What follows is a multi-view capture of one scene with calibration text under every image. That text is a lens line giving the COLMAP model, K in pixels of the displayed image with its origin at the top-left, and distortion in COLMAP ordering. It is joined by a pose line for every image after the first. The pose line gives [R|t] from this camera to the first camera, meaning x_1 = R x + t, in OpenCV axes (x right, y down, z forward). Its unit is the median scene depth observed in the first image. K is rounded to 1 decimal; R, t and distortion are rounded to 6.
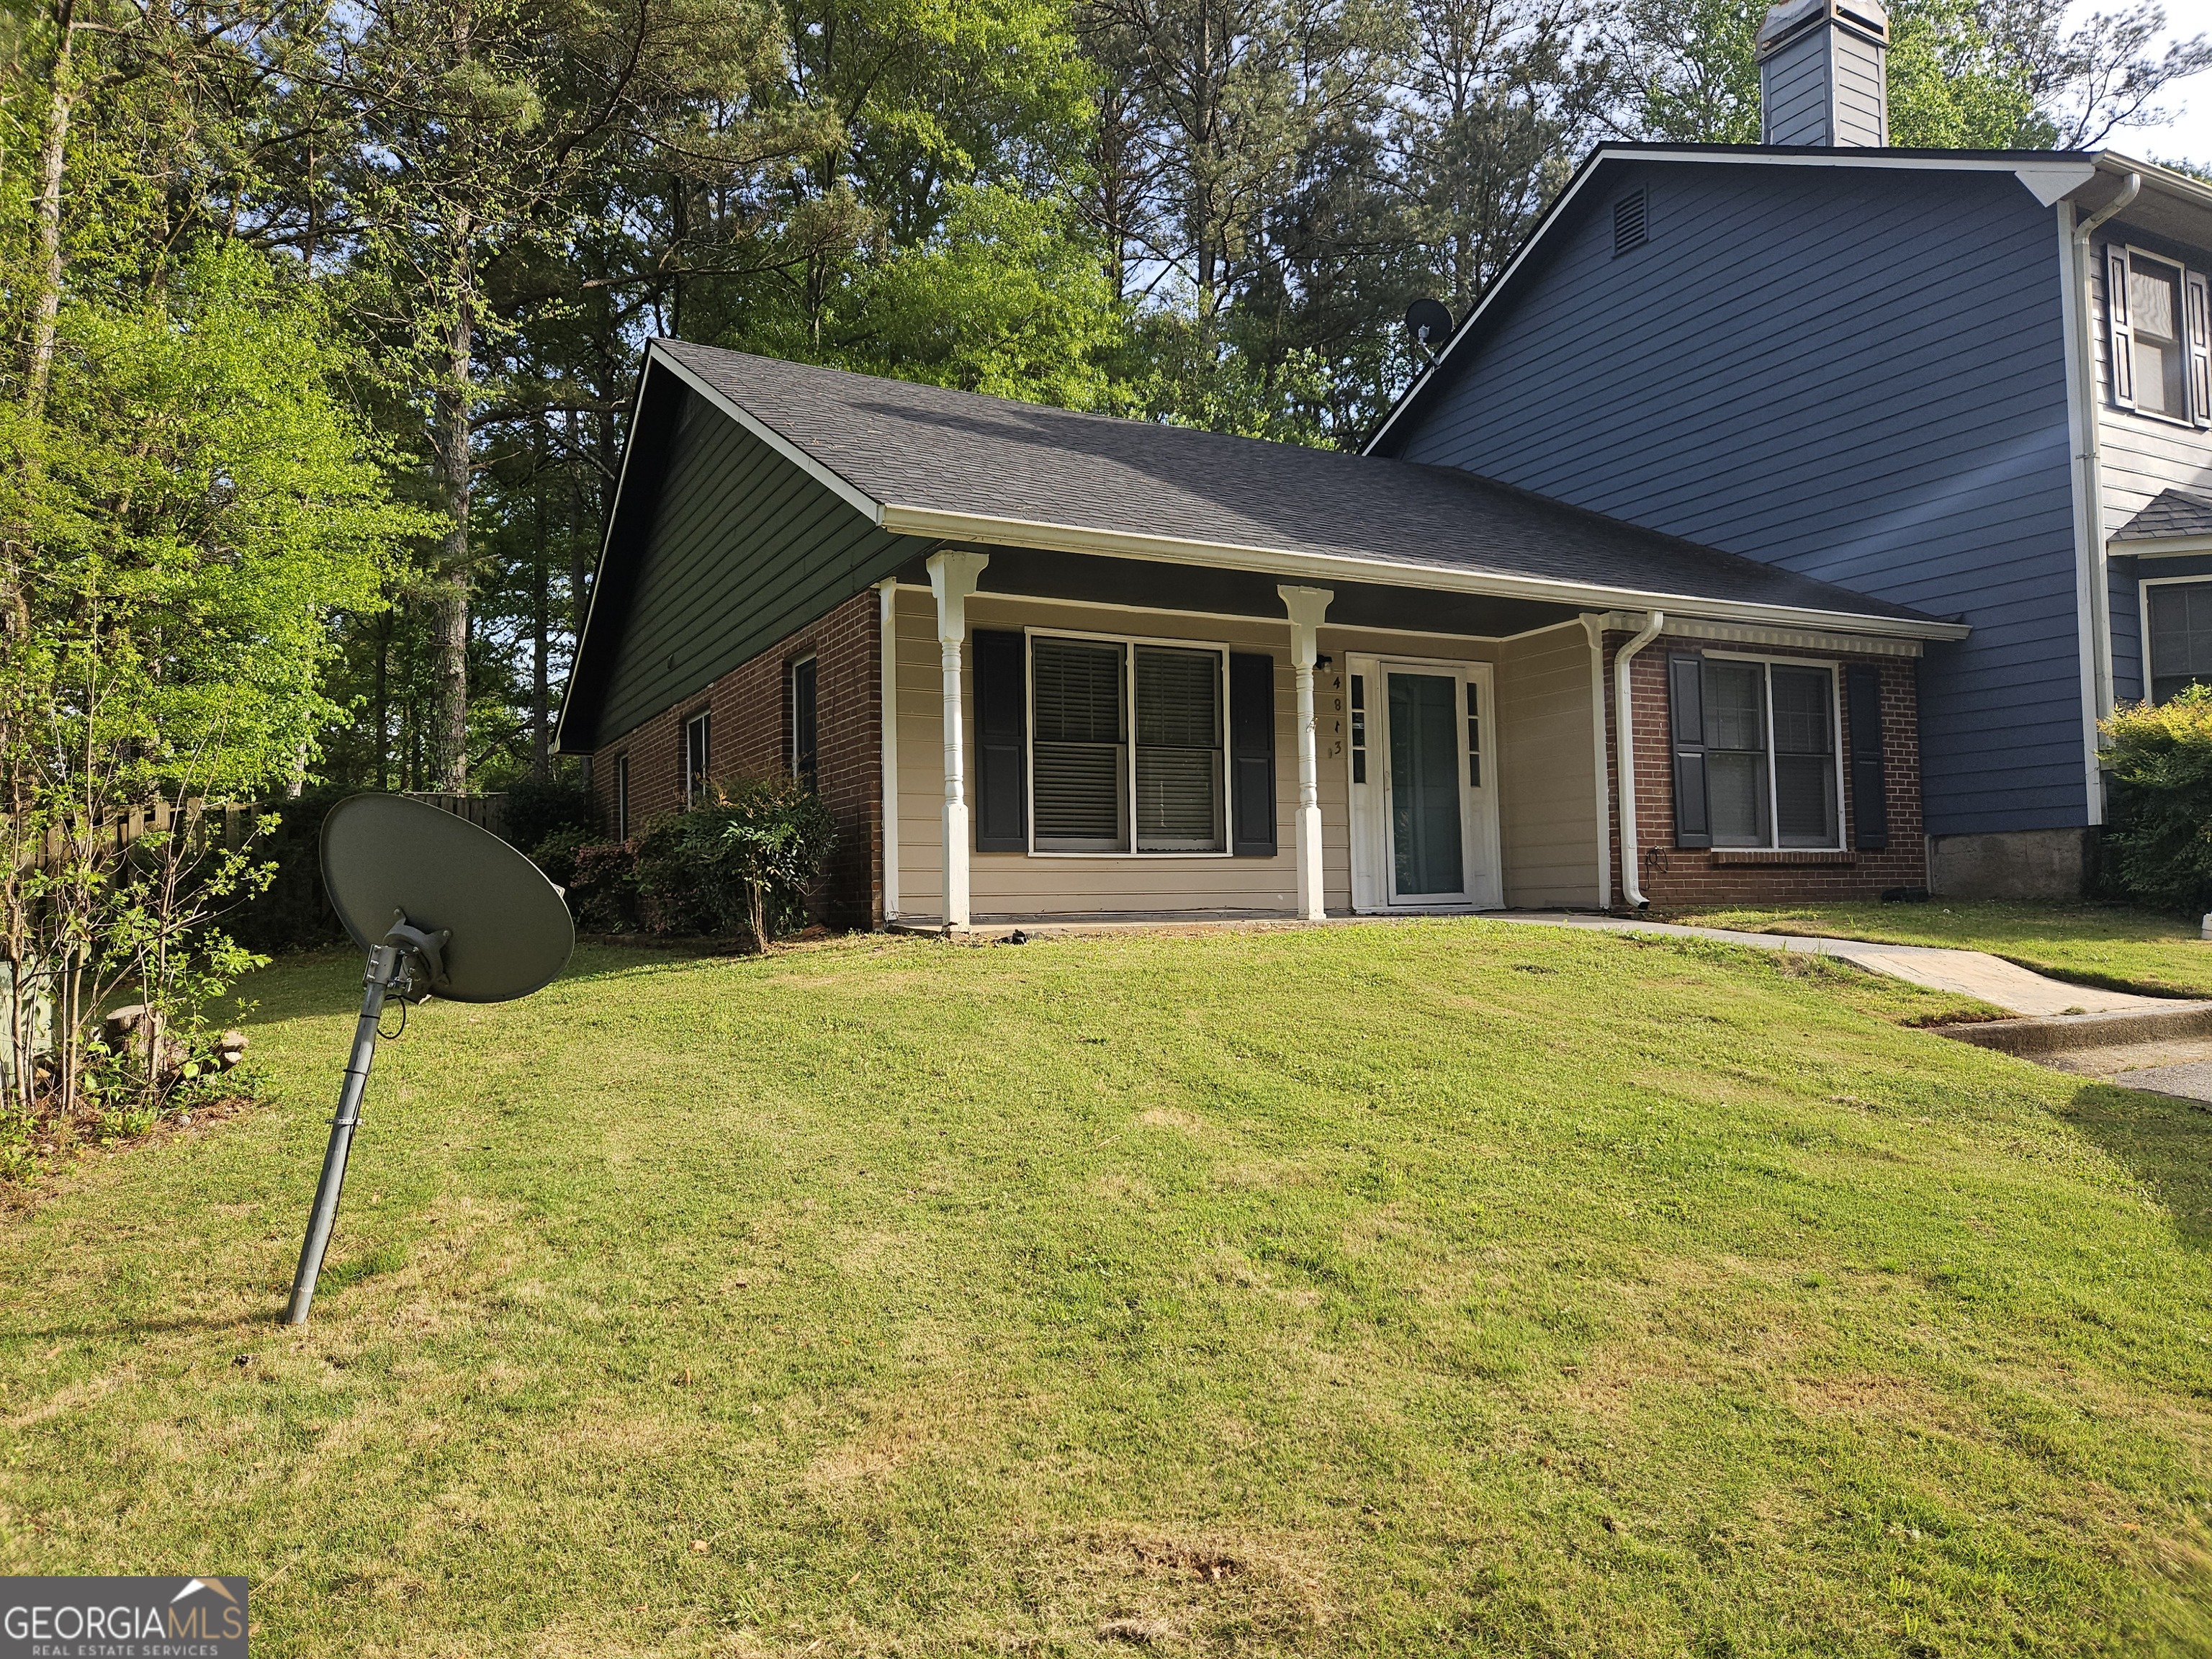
lens RADIAL K [[1489.2, 0, 1106.0], [0, 1489.2, 829.5], [0, 0, 1]] dist [0.090060, -0.089510]
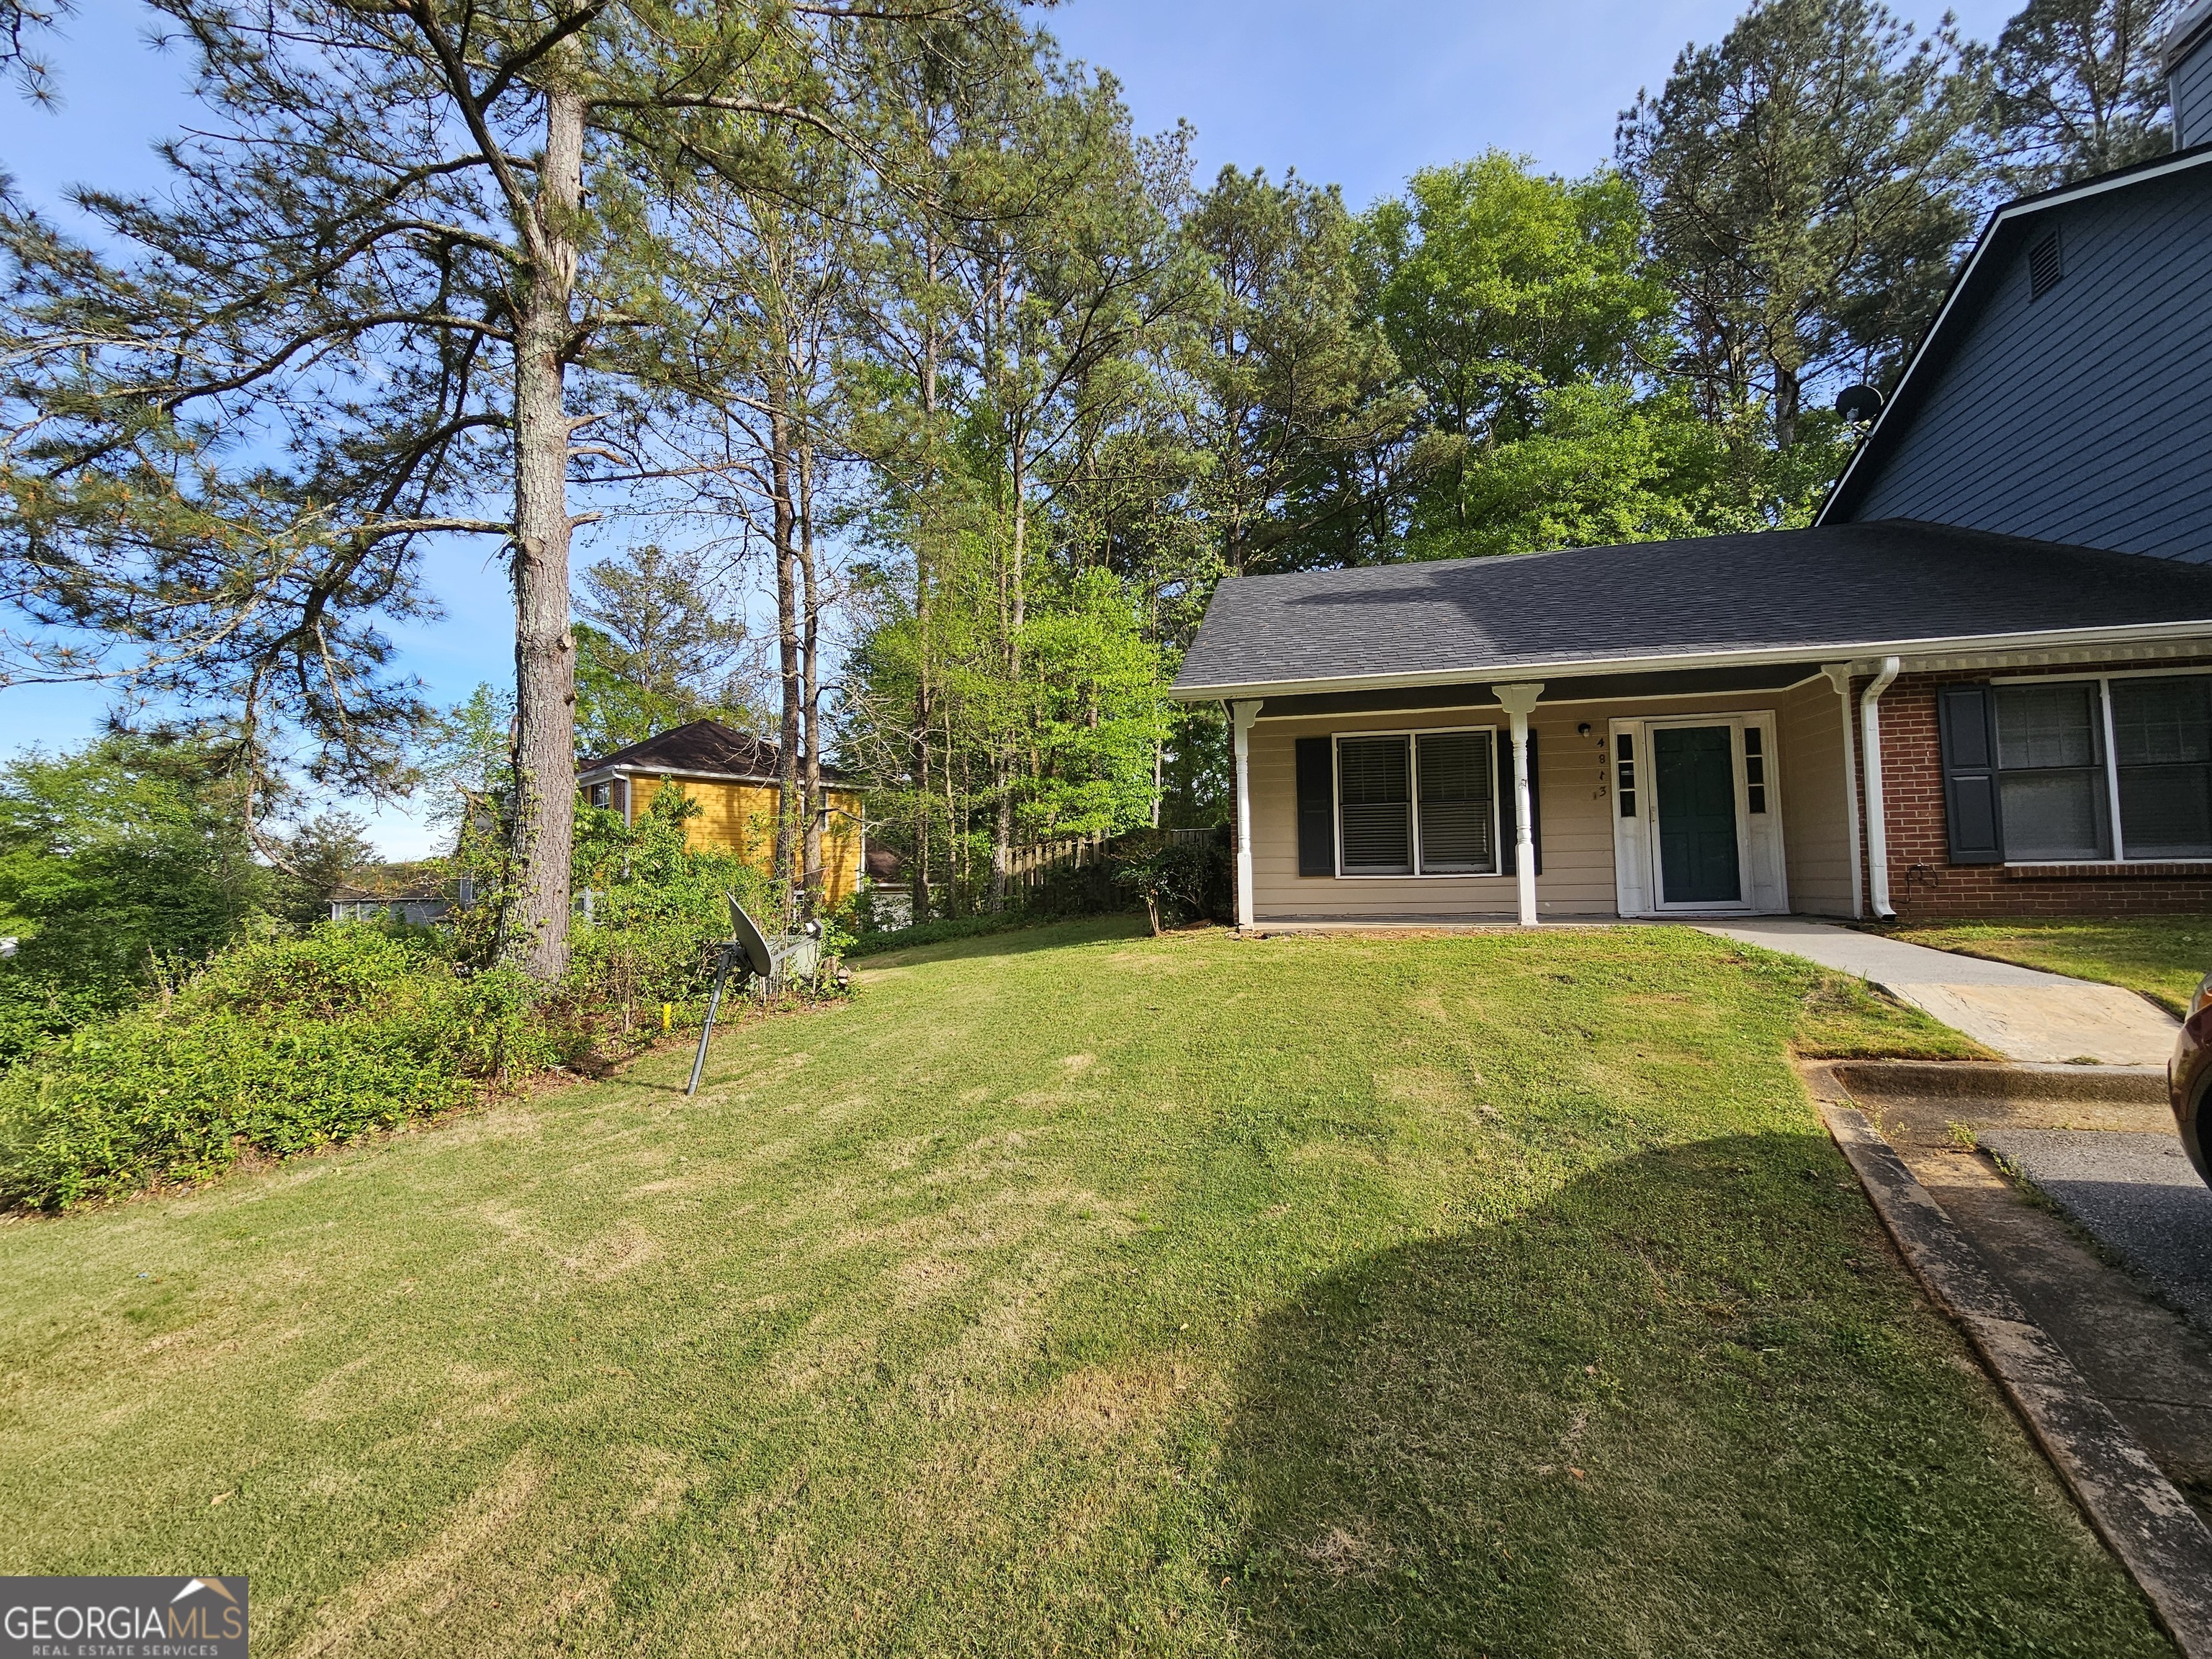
lens RADIAL K [[912.1, 0, 1096.7], [0, 912.1, 833.5], [0, 0, 1]] dist [-0.010997, 0.006482]
pose [[0.752302, -0.031360, -0.658072, 0.347463], [0.038824, 0.999241, -0.003235, -0.031994], [0.657674, -0.023115, 0.752948, 0.090977]]
